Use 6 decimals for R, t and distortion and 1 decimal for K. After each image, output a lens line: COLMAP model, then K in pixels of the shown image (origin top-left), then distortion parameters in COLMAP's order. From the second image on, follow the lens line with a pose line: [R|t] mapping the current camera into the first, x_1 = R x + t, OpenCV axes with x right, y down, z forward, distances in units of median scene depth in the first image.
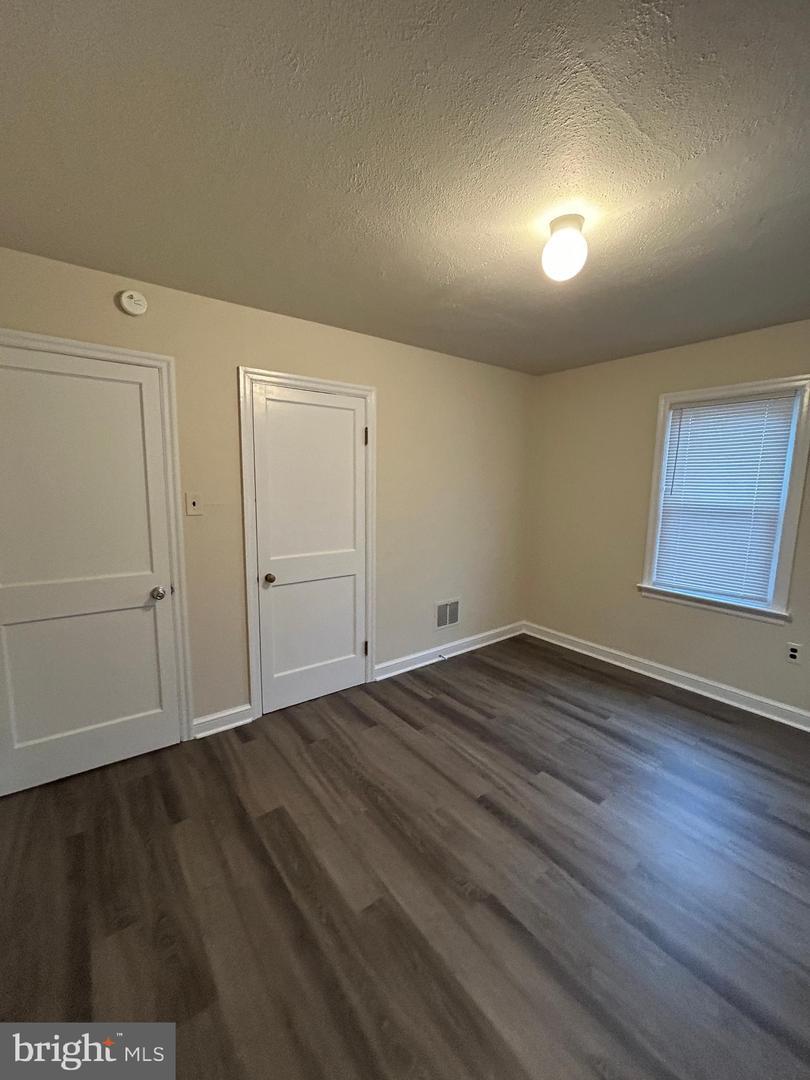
lens RADIAL K [[436.1, 0, 407.6], [0, 436.1, 539.8], [0, 0, 1]] dist [-0.001236, 0.000393]
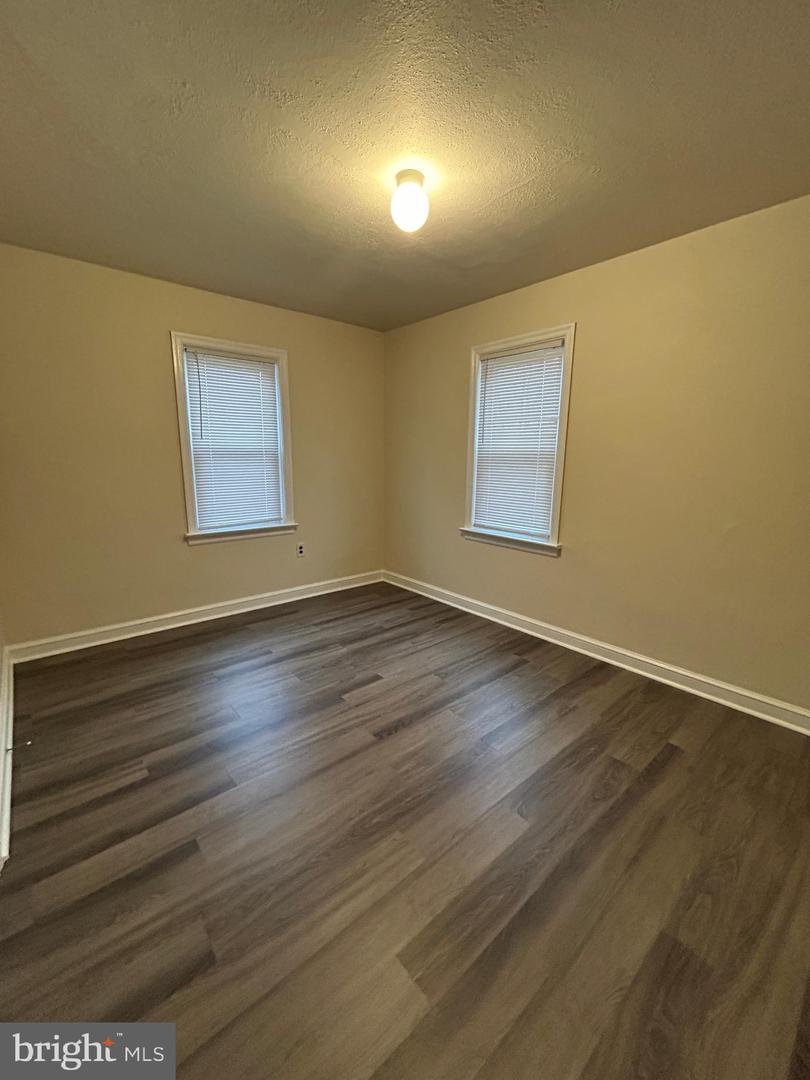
lens RADIAL K [[436.1, 0, 407.6], [0, 436.1, 539.8], [0, 0, 1]] dist [-0.001236, 0.000393]
pose [[-0.058049, -0.204721, 0.977098, -0.550553], [0.126587, 0.969338, 0.210615, -0.032928], [-0.990256, 0.135913, -0.030354, 0.690796]]
